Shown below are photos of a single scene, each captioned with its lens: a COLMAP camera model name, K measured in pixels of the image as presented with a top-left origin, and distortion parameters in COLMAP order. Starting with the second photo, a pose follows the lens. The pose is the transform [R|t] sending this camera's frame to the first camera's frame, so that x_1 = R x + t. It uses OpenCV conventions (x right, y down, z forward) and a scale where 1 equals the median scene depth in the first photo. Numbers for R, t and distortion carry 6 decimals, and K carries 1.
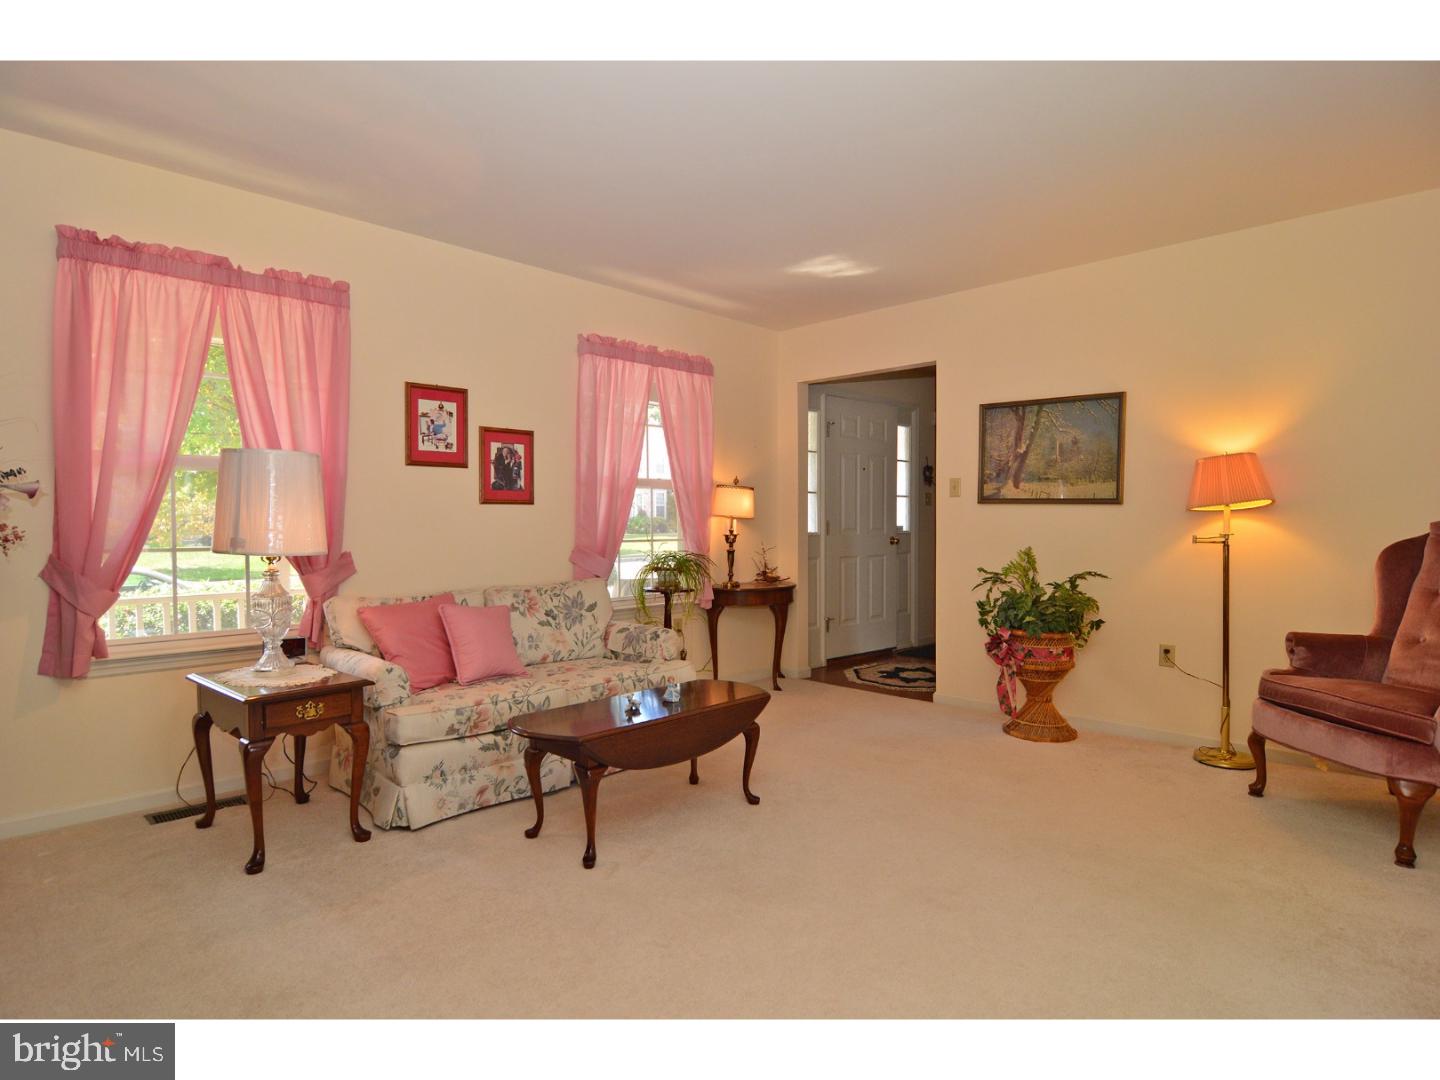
lens RADIAL K [[808.4, 0, 720.7], [0, 808.4, 543.7], [0, 0, 1]] dist [0.000840, -0.015938]
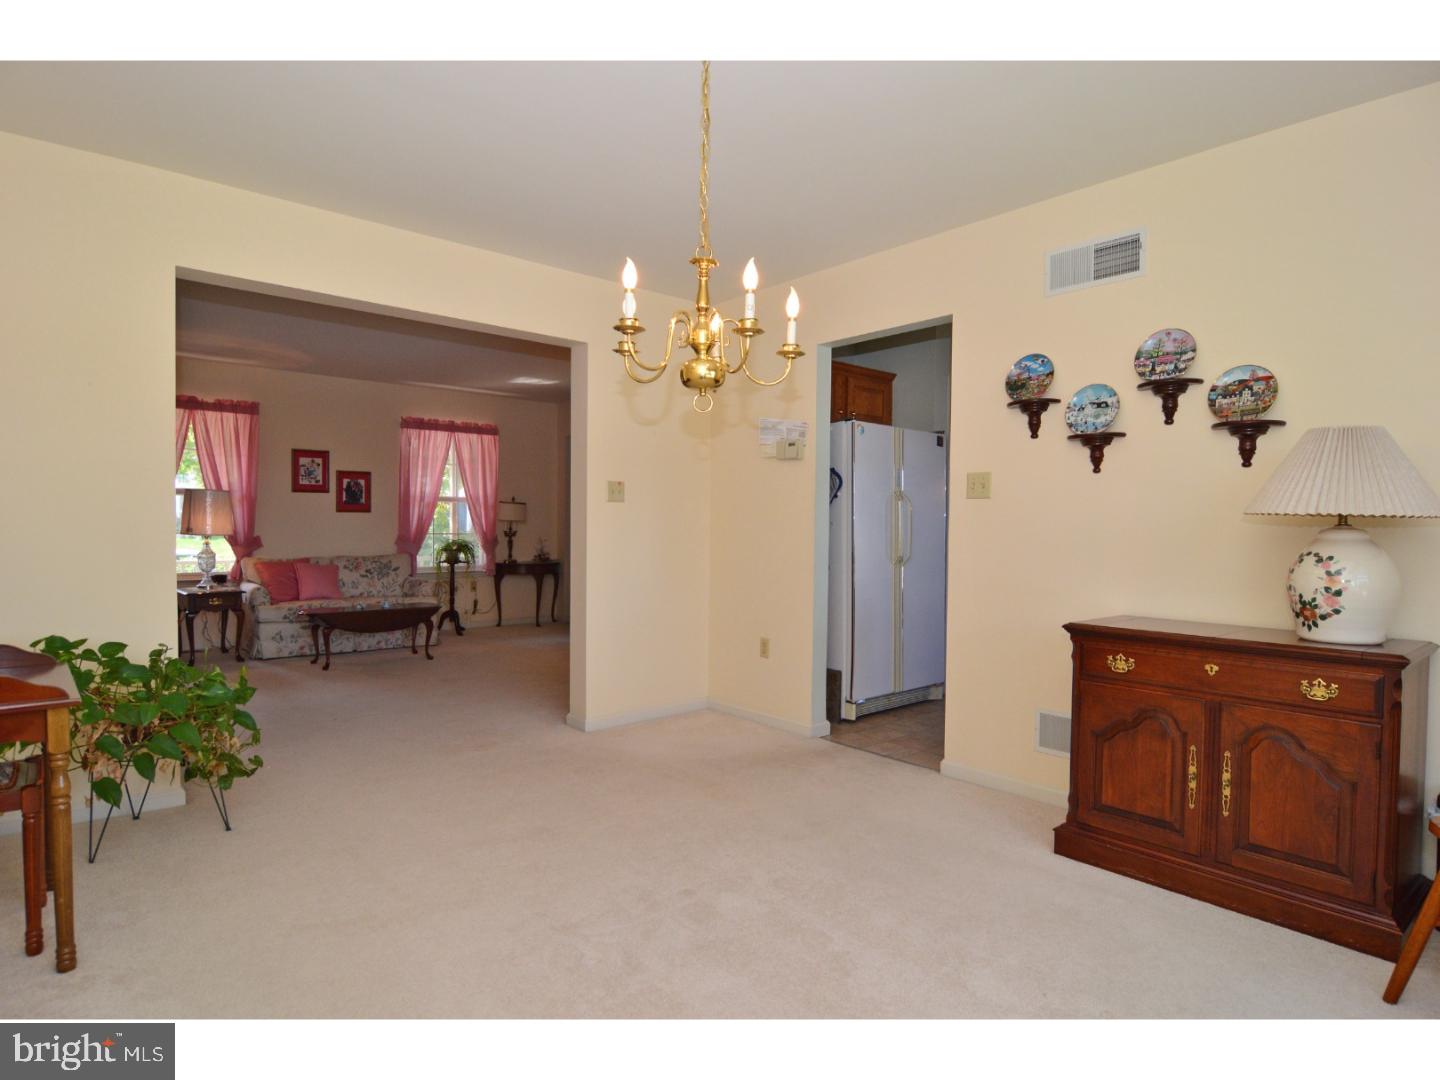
lens RADIAL K [[808.4, 0, 720.7], [0, 808.4, 543.7], [0, 0, 1]] dist [0.000840, -0.015938]
pose [[0.997134, 0.015332, -0.074087, 0.741775], [-0.015146, 0.999881, 0.003064, 0.004669], [0.074125, -0.001933, 0.997247, -0.809427]]
